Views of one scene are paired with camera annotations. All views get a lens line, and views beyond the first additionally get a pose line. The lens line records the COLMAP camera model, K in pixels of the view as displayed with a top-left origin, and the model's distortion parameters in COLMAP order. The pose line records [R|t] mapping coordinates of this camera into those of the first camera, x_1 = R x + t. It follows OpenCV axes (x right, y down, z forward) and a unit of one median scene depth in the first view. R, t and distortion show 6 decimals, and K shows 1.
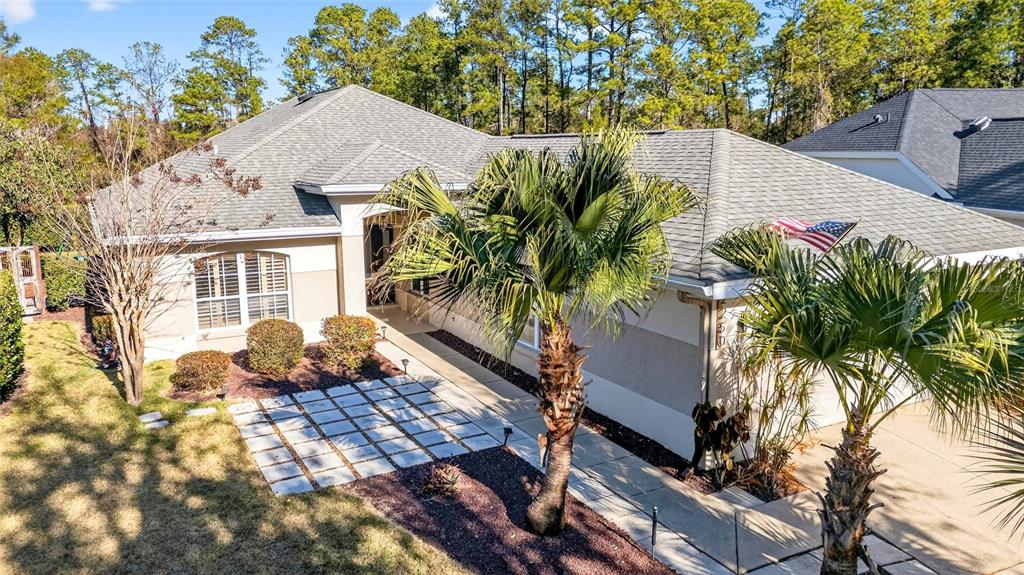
lens RADIAL K [[727.9, 0, 530.7], [0, 727.9, 310.7], [0, 0, 1]] dist [0.062155, -0.055243]
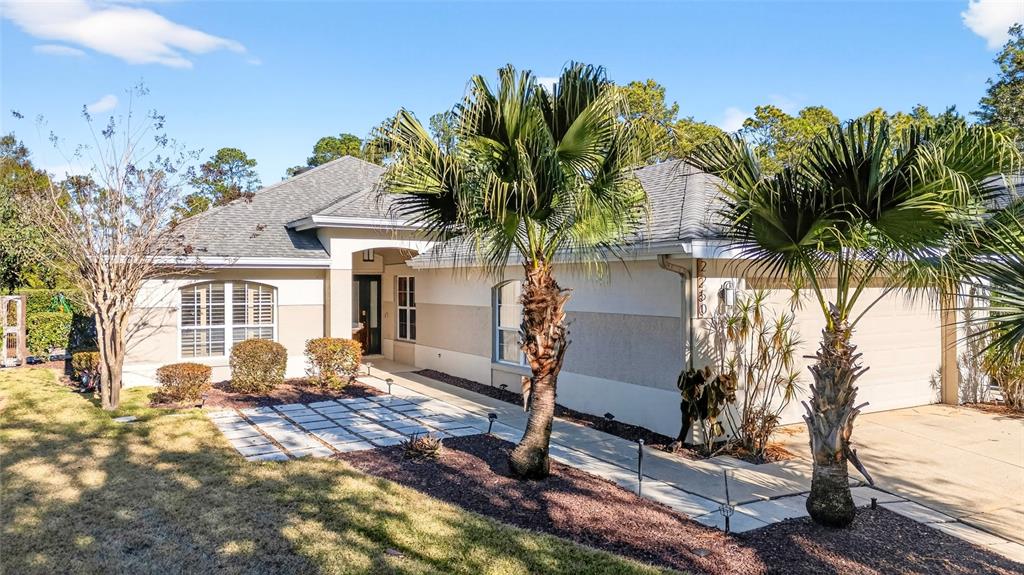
lens RADIAL K [[727.9, 0, 530.7], [0, 727.9, 310.7], [0, 0, 1]] dist [0.062155, -0.055243]
pose [[0.999878, -0.001949, 0.015494, 0.006089], [0.004567, 0.985297, -0.170791, 0.194225], [-0.014933, 0.170841, 0.985185, 0.008105]]
